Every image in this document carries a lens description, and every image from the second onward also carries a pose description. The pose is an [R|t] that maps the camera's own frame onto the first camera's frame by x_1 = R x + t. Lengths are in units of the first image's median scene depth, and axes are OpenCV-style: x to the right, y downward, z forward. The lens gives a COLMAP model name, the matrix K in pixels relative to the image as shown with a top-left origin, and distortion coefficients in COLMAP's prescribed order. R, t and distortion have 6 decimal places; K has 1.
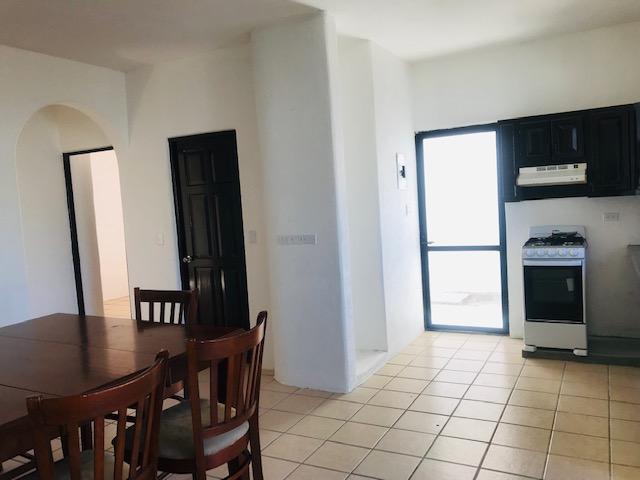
lens RADIAL K [[535.1, 0, 329.2], [0, 535.1, 239.9], [0, 0, 1]] dist [0.001000, -0.011611]
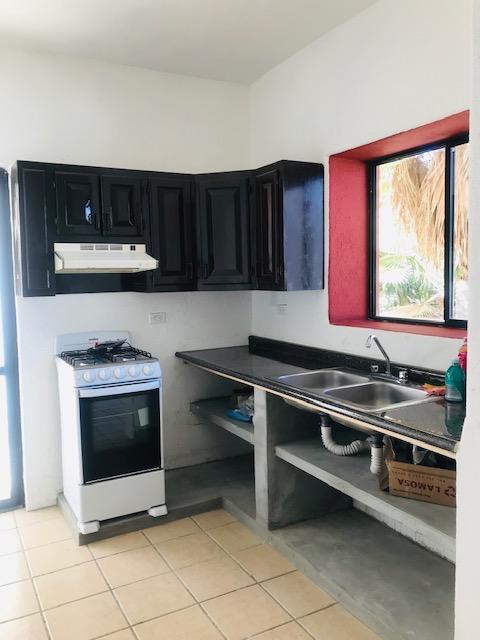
lens RADIAL K [[533.1, 0, 239.1], [0, 533.1, 320.0], [0, 0, 1]] dist [0.049494, -0.062356]
pose [[0.561211, -0.019816, 0.827435, -0.048352], [0.048505, 0.998783, -0.008979, -0.028466], [-0.826250, 0.045174, 0.561489, 0.488006]]
